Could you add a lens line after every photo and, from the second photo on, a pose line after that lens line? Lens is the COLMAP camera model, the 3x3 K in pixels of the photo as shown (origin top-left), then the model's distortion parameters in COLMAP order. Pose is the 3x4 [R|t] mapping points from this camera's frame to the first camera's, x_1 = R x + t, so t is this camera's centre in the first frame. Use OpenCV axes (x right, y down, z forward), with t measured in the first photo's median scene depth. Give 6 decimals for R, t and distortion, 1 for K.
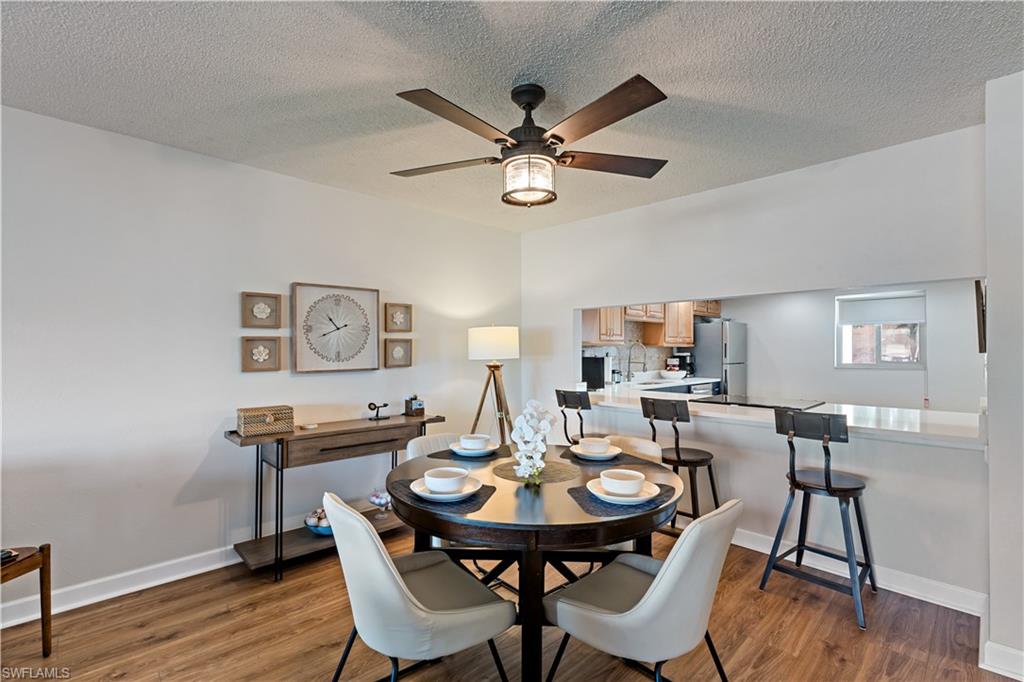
lens RADIAL K [[455.5, 0, 512.0], [0, 455.5, 345.1], [0, 0, 1]] dist [-0.016676, 0.000204]
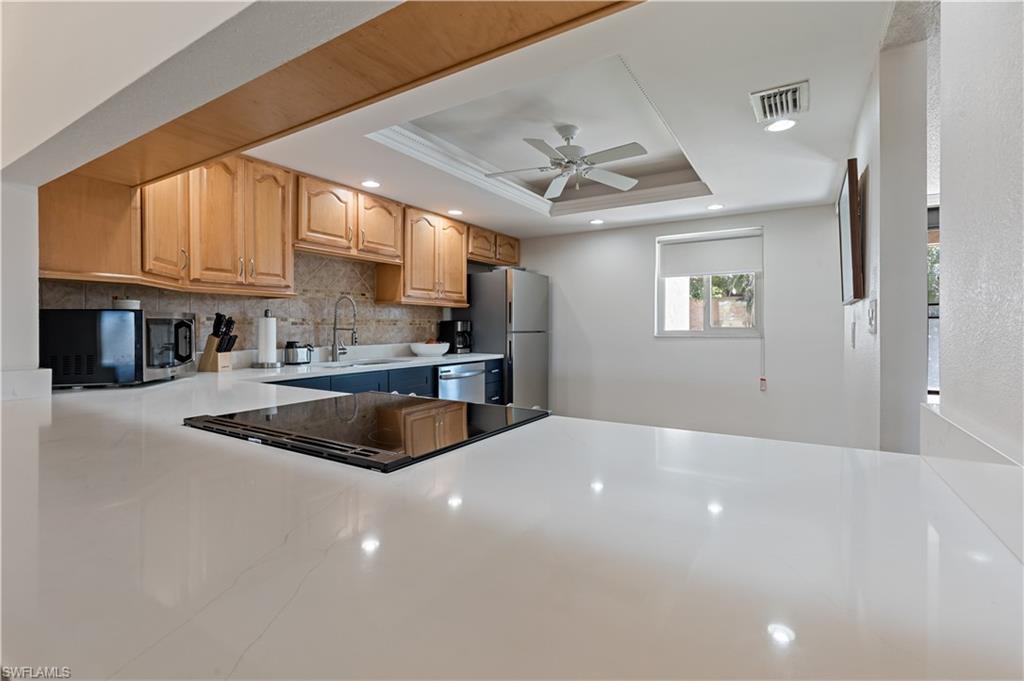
lens RADIAL K [[467.0, 0, 518.2], [0, 467.0, 326.6], [0, 0, 1]] dist [-0.003775, -0.000226]
pose [[0.964489, -0.000573, 0.264123, 0.512234], [-0.002159, 0.999947, 0.010051, 0.044398], [-0.264115, -0.010264, 0.964437, 0.566032]]
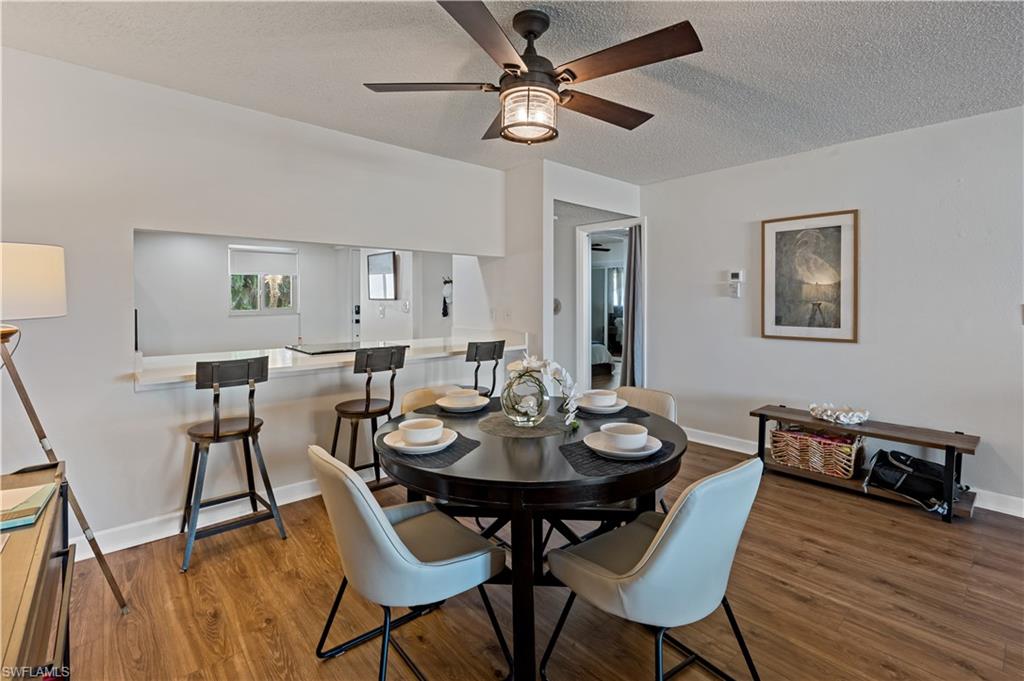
lens RADIAL K [[467.7, 0, 511.4], [0, 467.7, 304.2], [0, 0, 1]] dist [0.000269, 0.000190]
pose [[0.042982, -0.010743, 0.999018, -0.495529], [-0.013853, 0.999840, 0.011348, 0.006661], [-0.998980, -0.014327, 0.042826, 0.532100]]
